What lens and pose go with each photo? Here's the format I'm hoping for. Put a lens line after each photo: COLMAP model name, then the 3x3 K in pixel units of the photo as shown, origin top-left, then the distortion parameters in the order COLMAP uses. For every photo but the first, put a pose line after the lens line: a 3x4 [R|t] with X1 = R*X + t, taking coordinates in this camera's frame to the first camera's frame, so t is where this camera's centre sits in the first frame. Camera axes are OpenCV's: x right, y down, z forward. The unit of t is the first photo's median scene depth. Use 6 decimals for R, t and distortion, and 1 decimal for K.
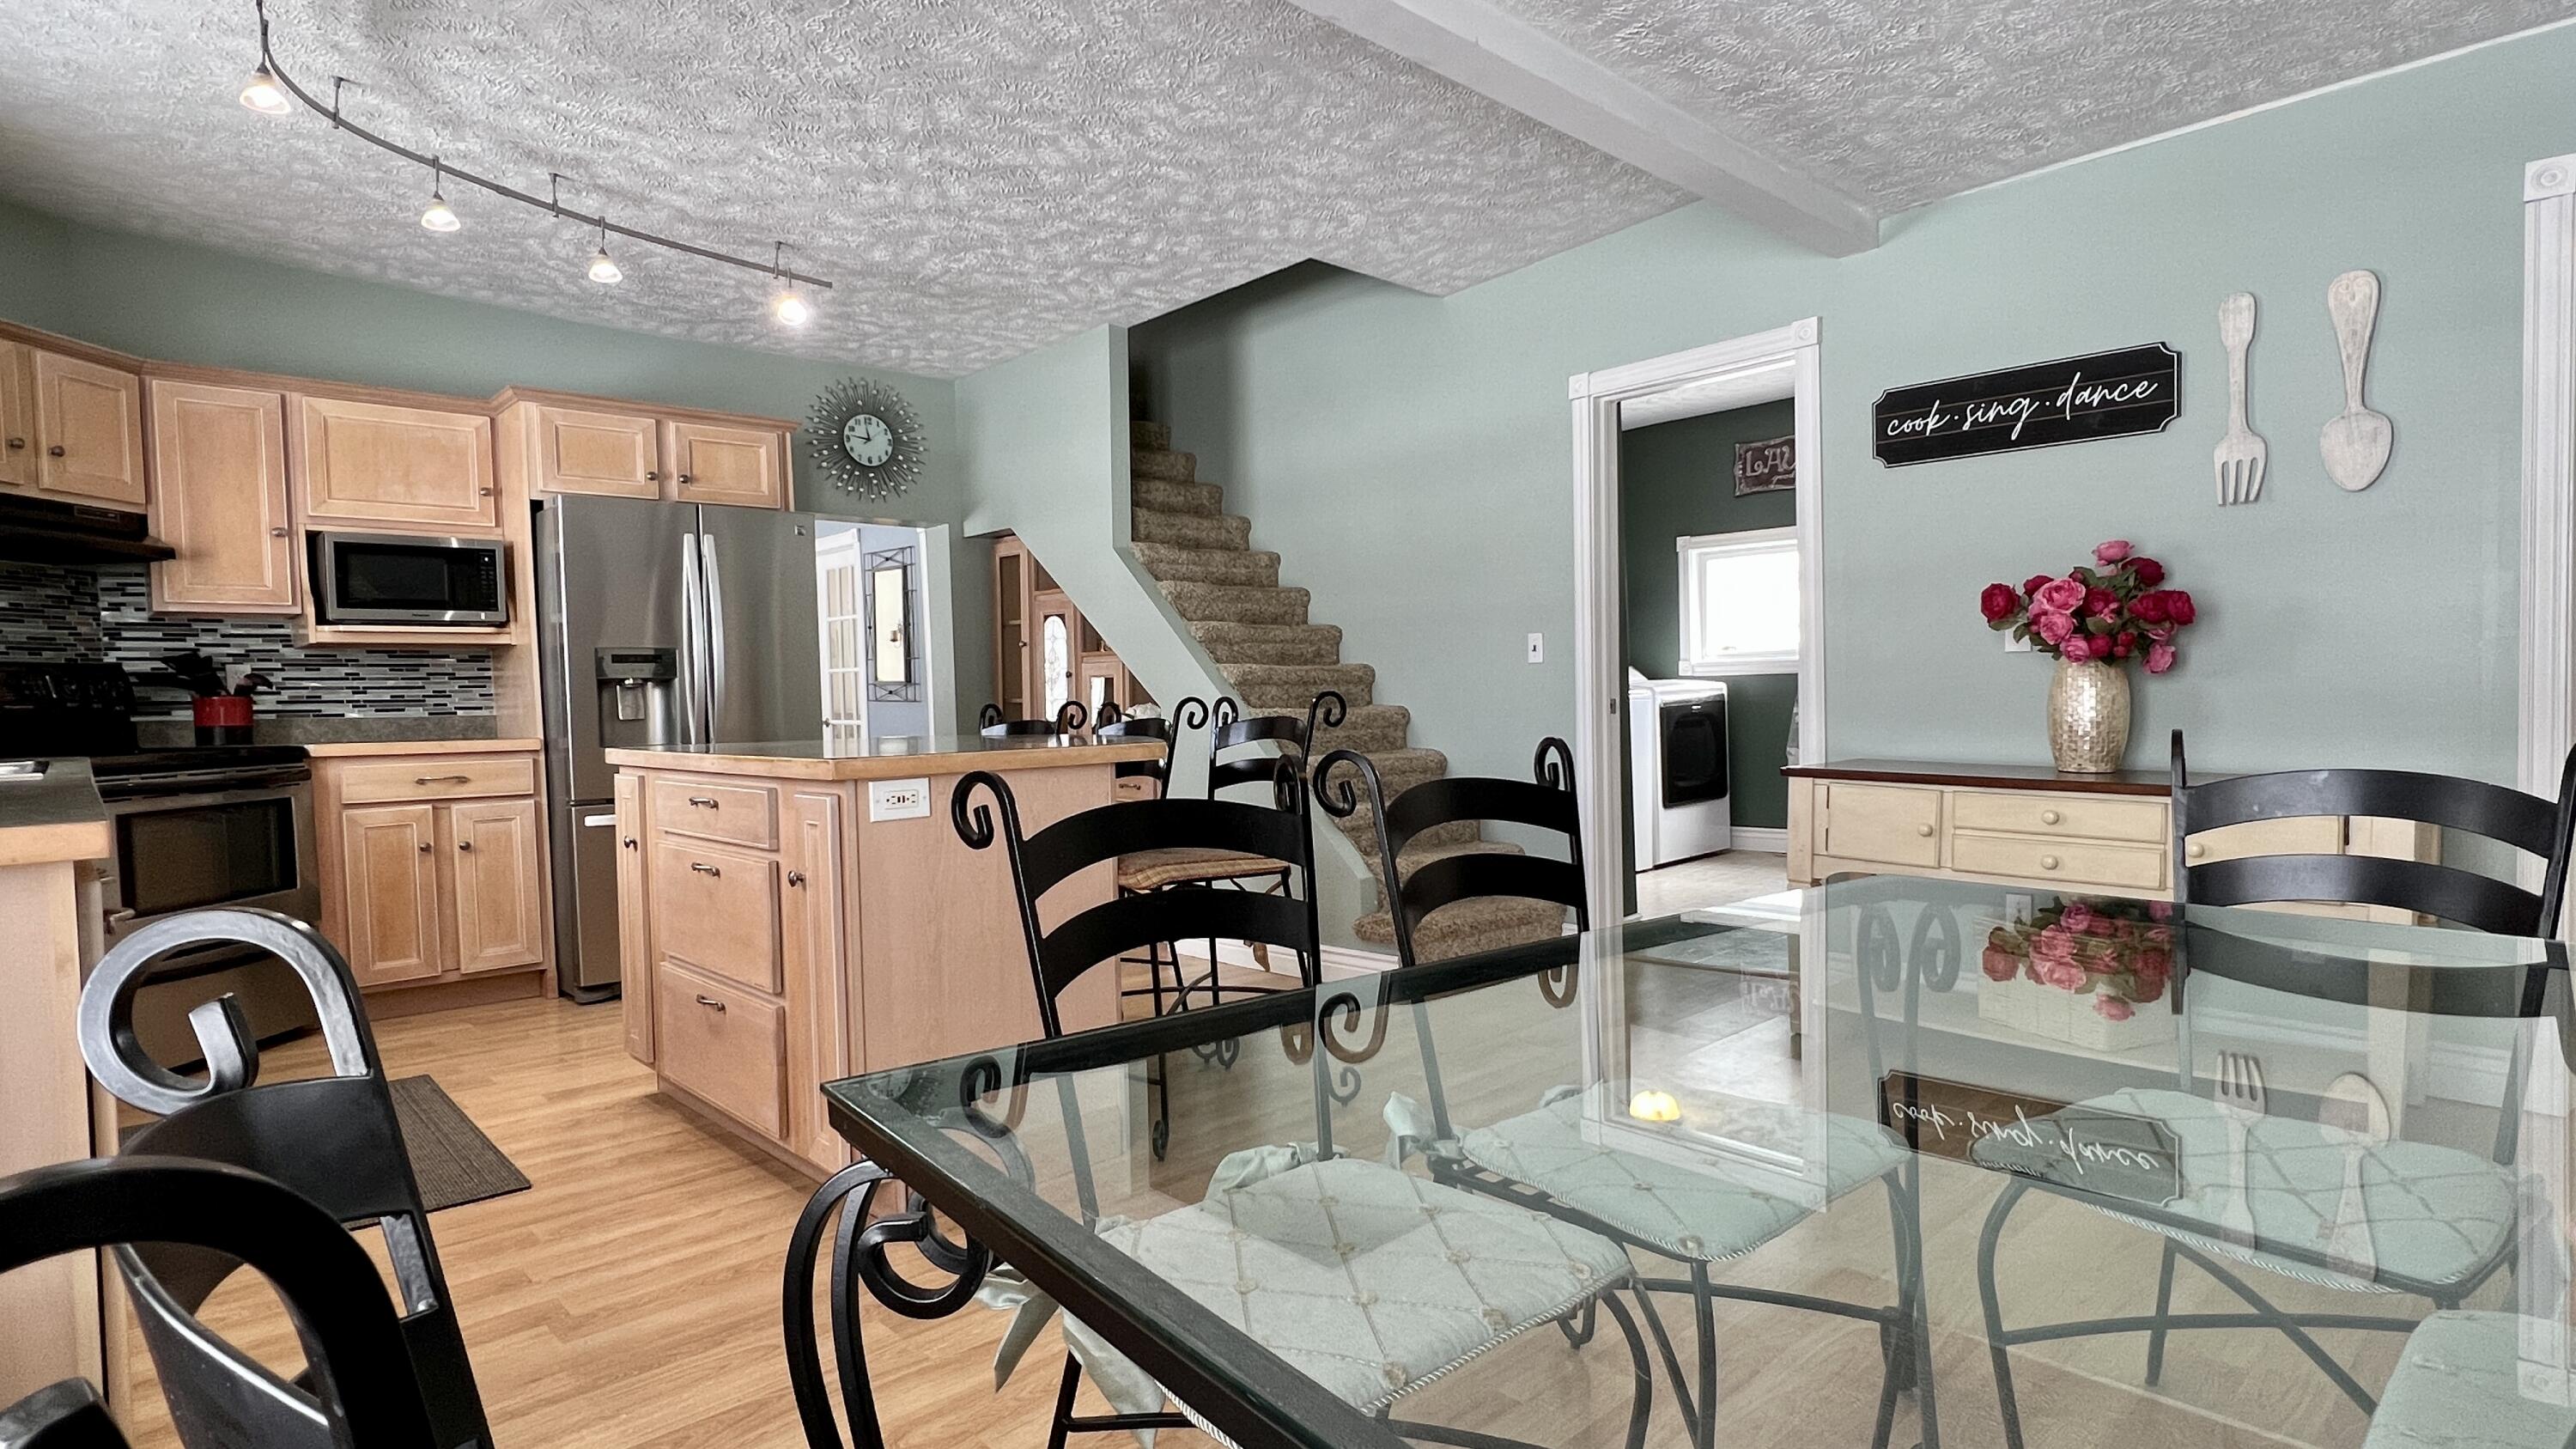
lens RADIAL K [[1299.0, 0, 1299.2], [0, 1299.0, 733.8], [0, 0, 1]] dist [0.001483, 0.000001]
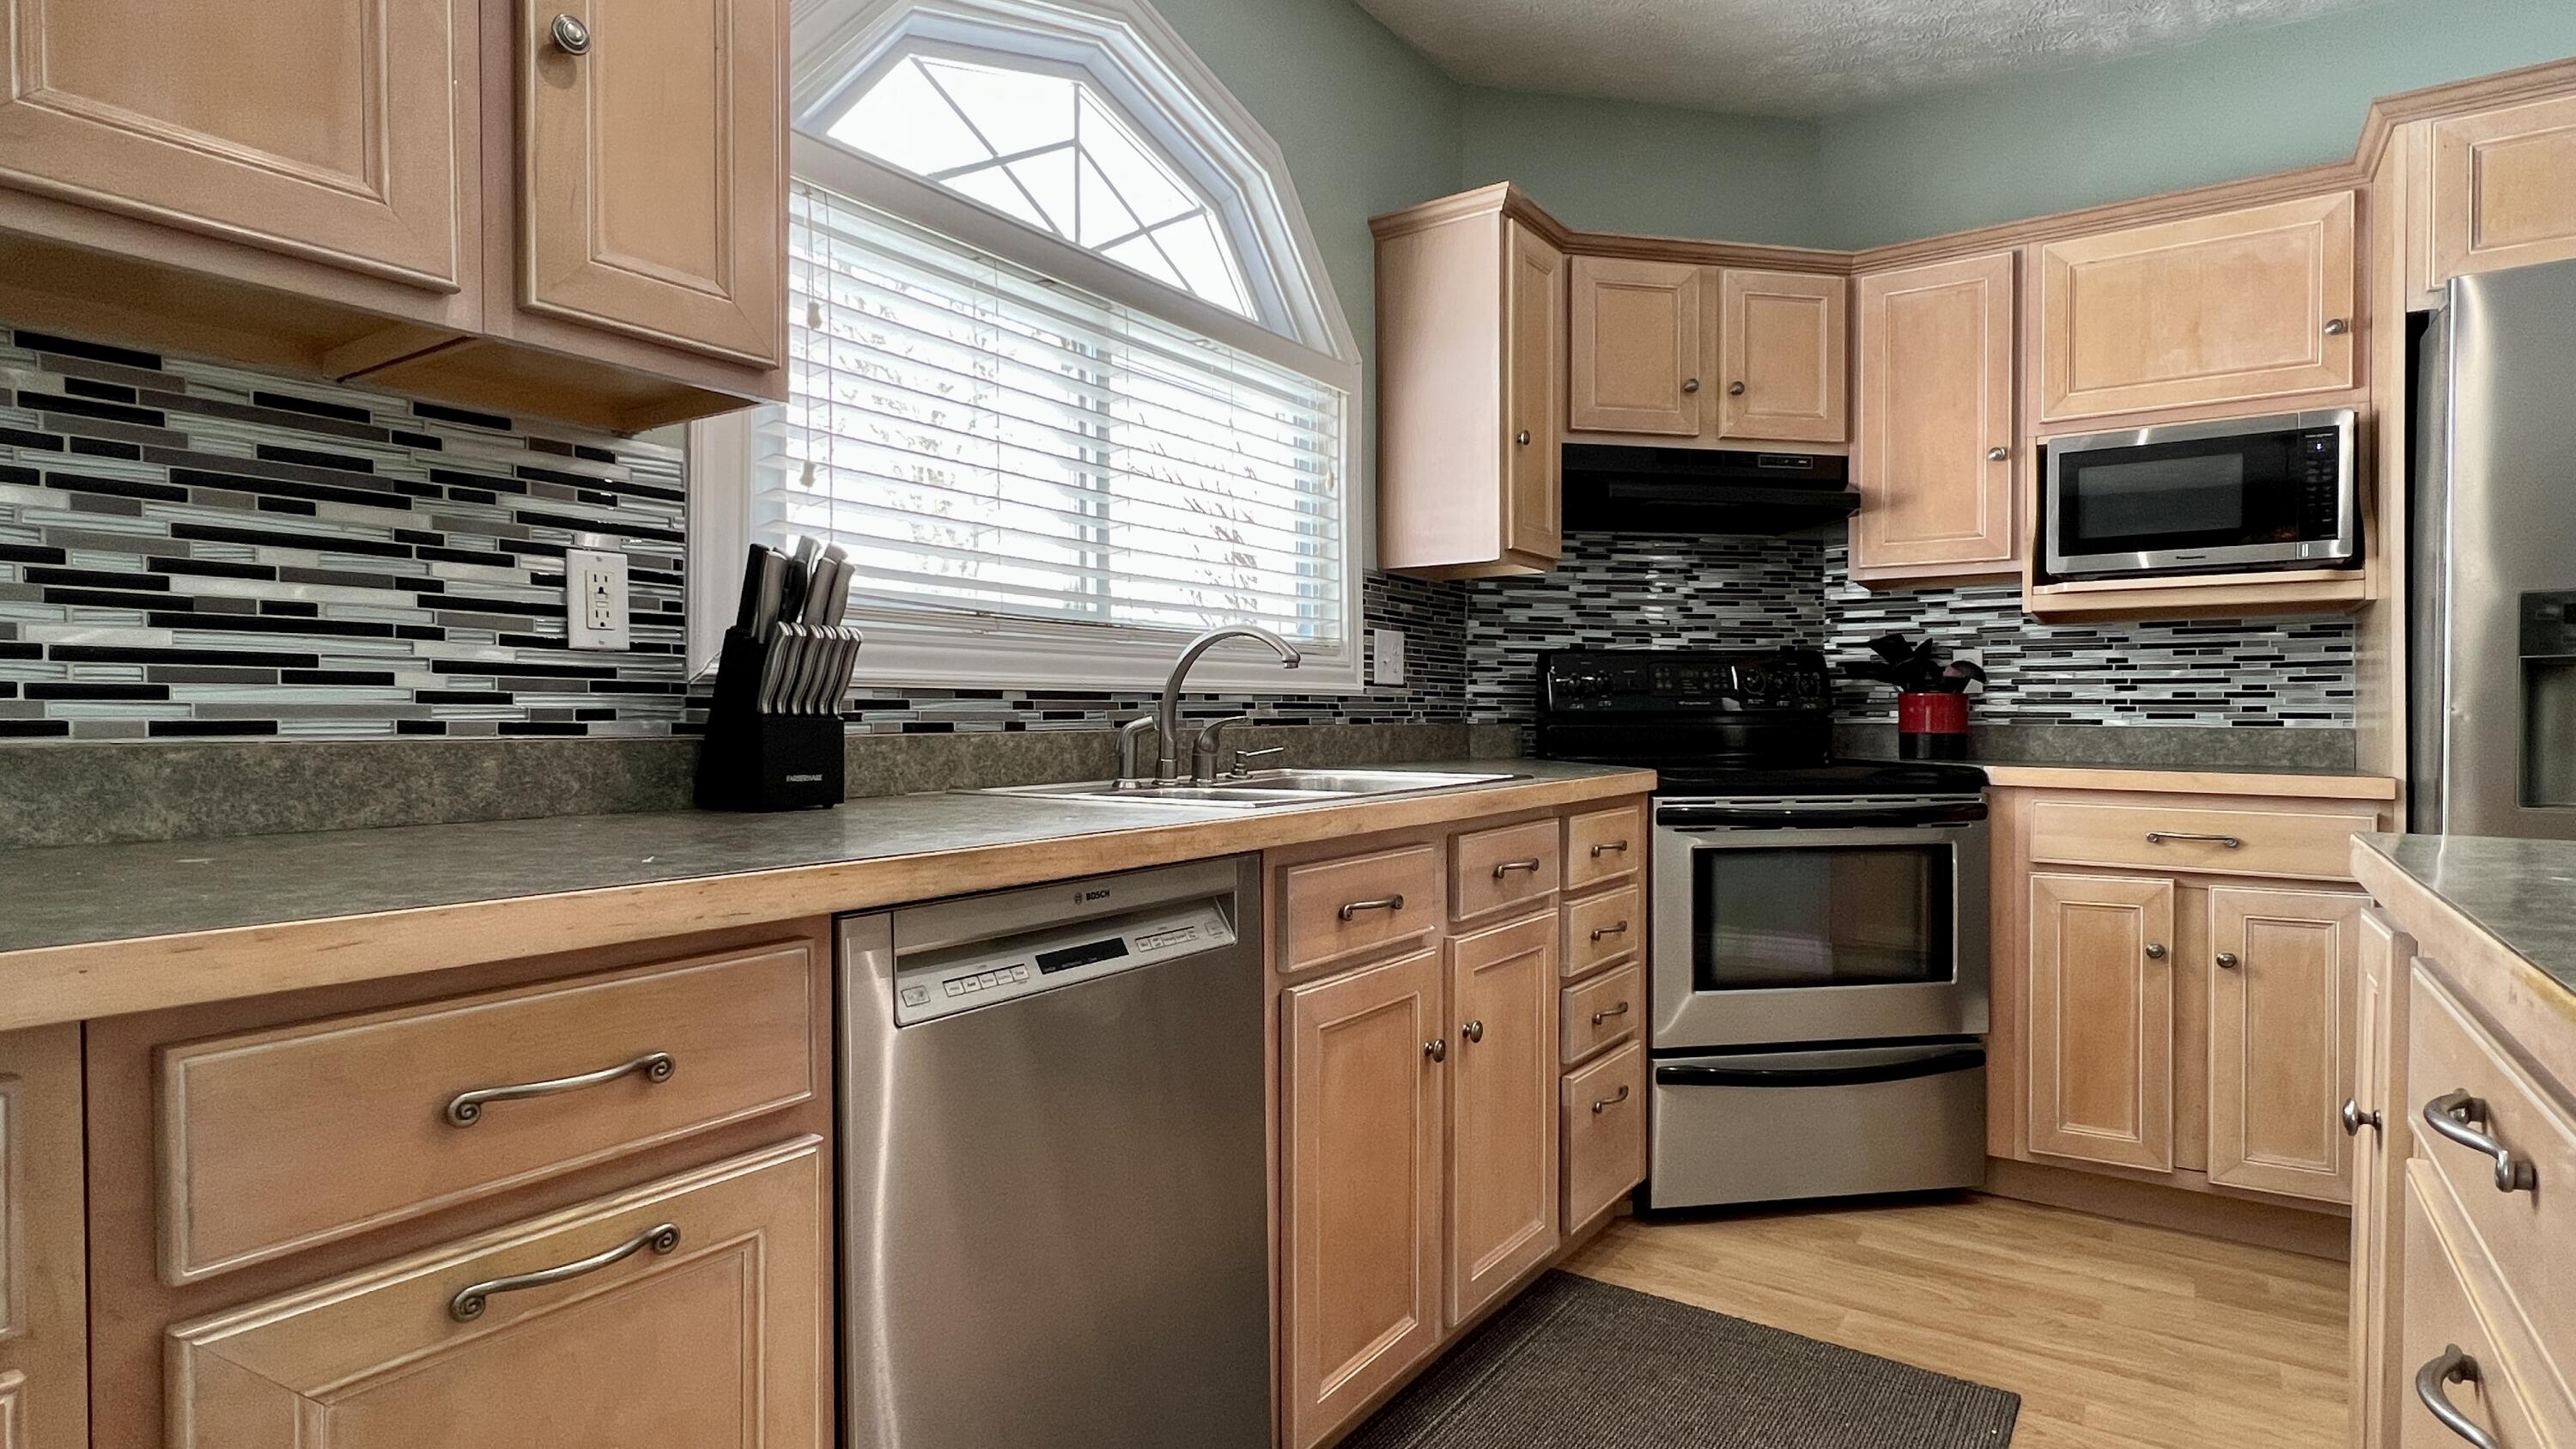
lens RADIAL K [[1299.0, 0, 1291.1], [0, 1299.0, 741.0], [0, 0, 1]] dist [0.001483, 0.000001]
pose [[0.208433, 0.041961, -0.977136, -0.178913], [-0.035641, 0.998742, 0.035286, -0.014027], [0.977387, 0.027471, 0.209666, 0.478503]]
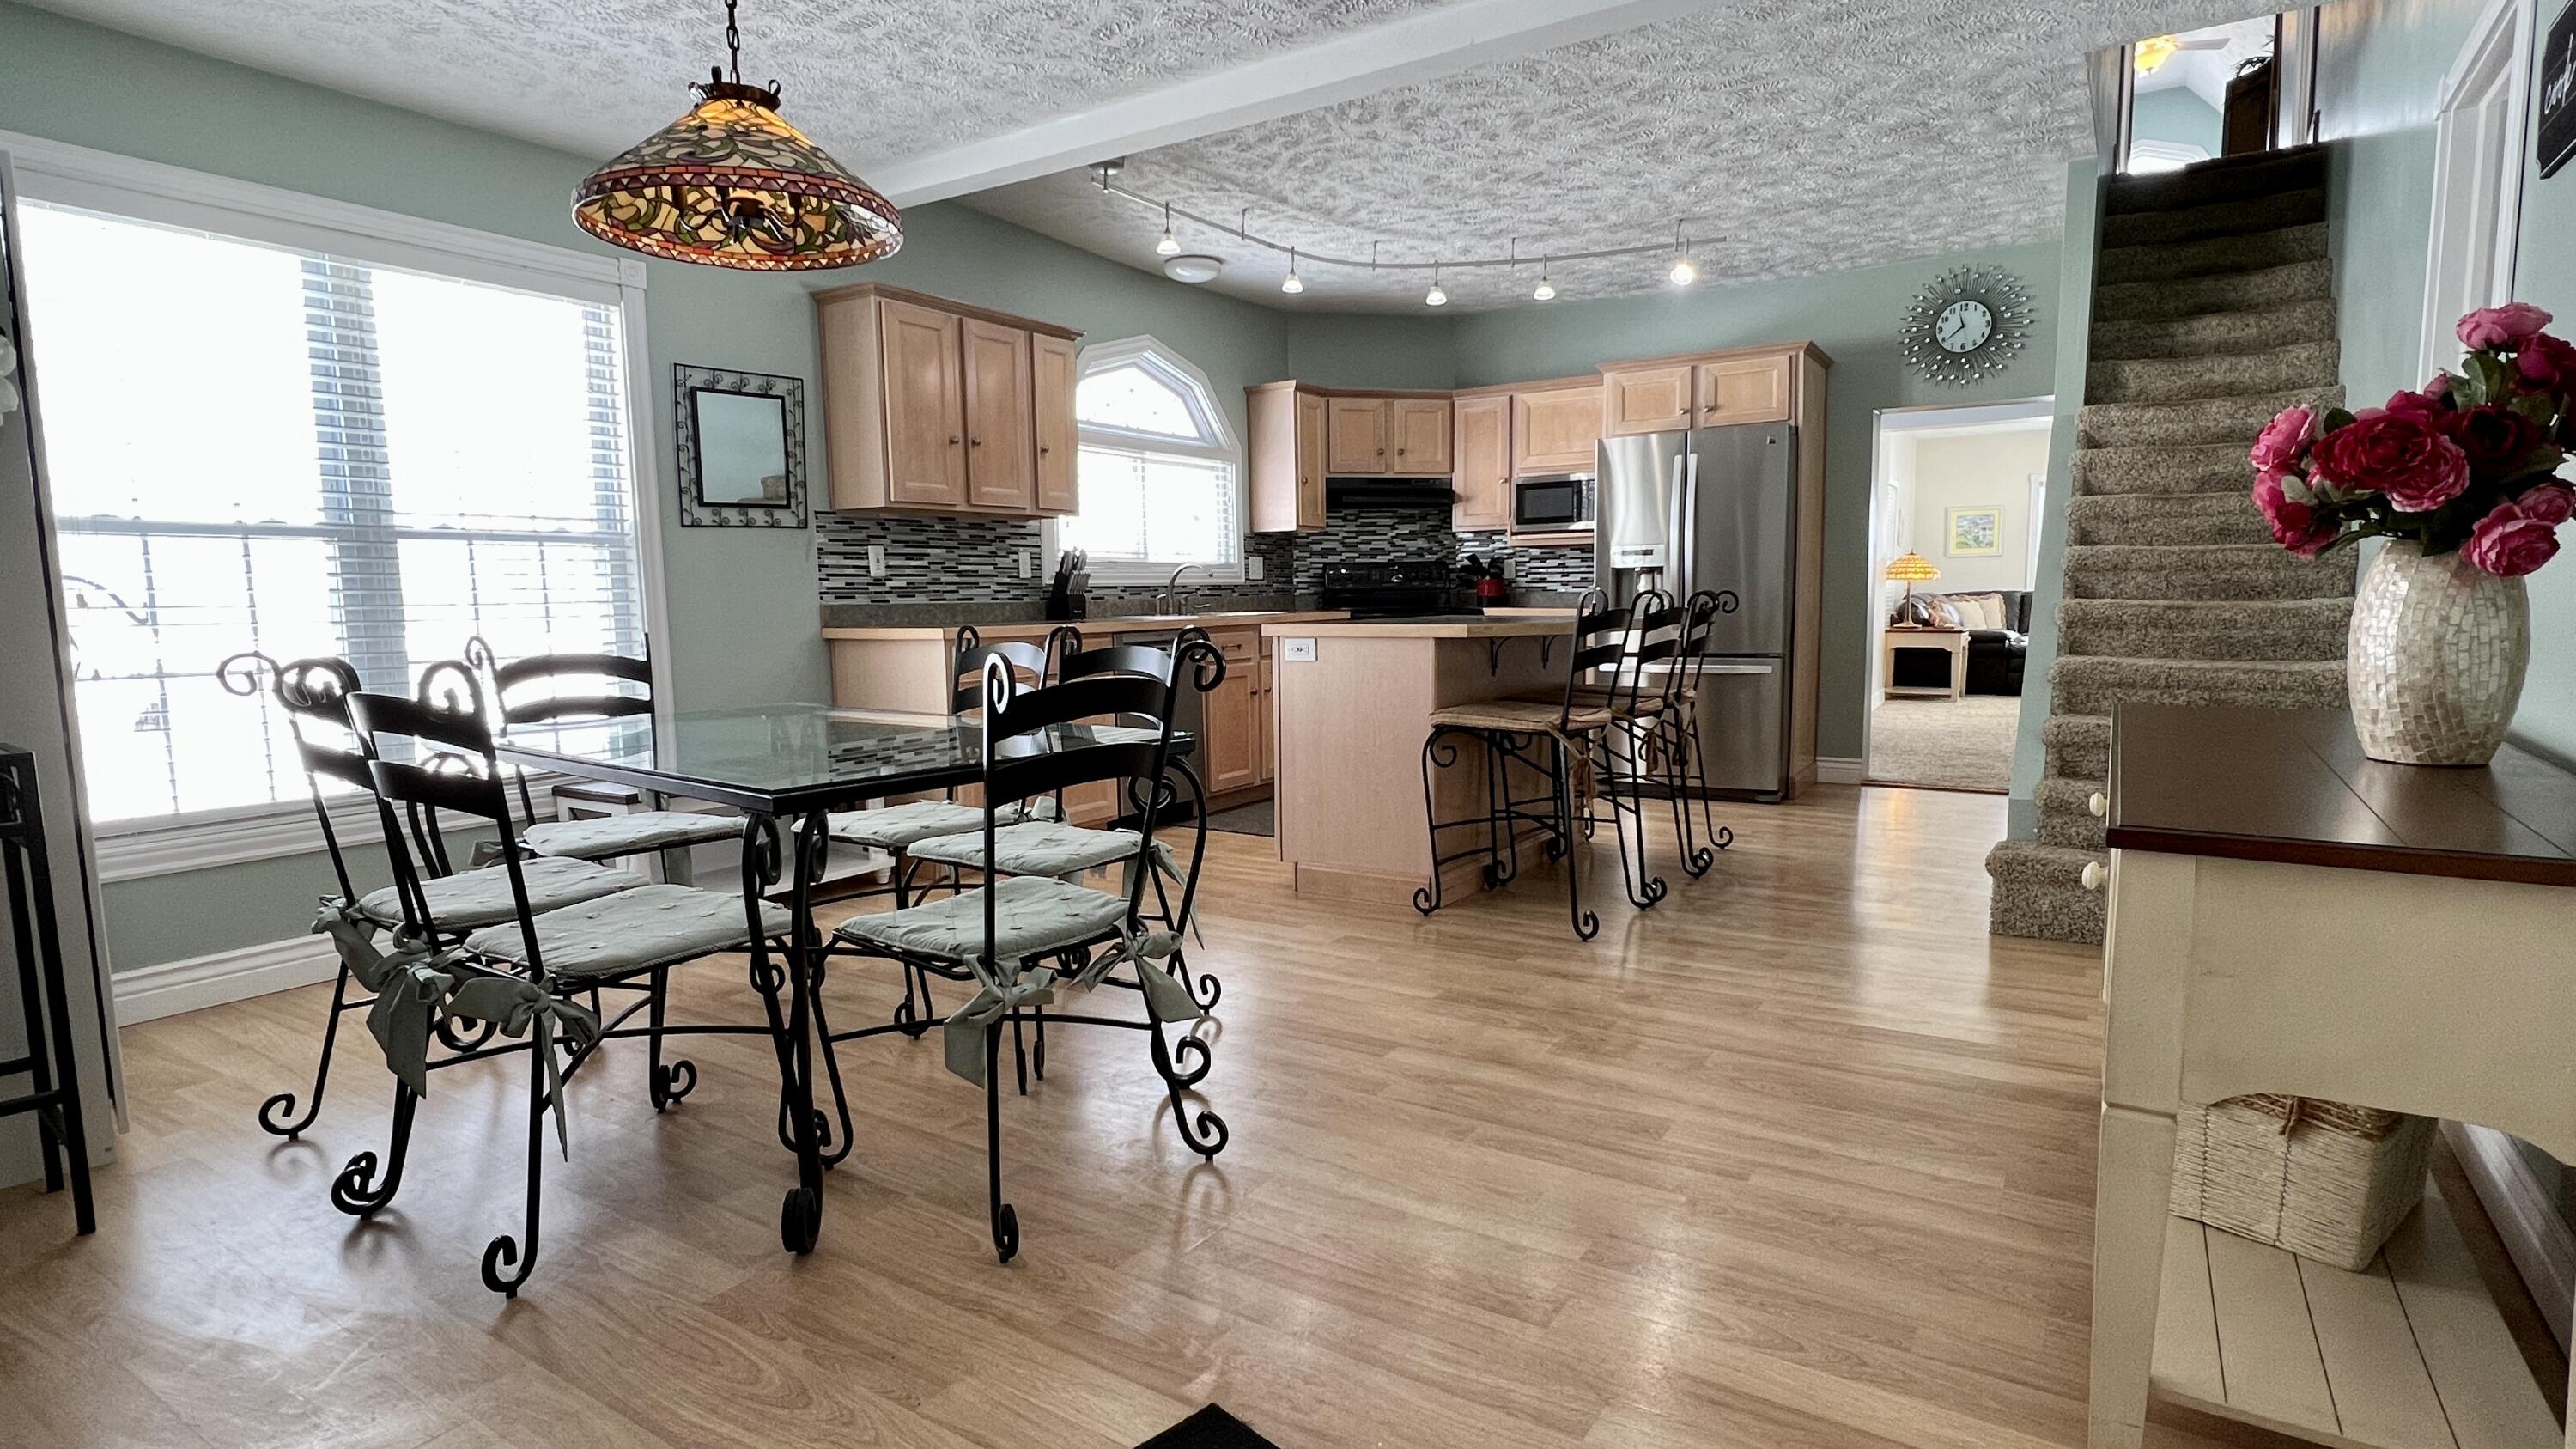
lens RADIAL K [[1299.0, 0, 1303.4], [0, 1299.0, 739.8], [0, 0, 1]] dist [0.001483, 0.000001]
pose [[0.244951, 0.127093, -0.961169, 0.781693], [-0.019746, 0.991819, 0.126113, -0.028406], [0.969334, -0.011913, 0.245457, 0.322352]]
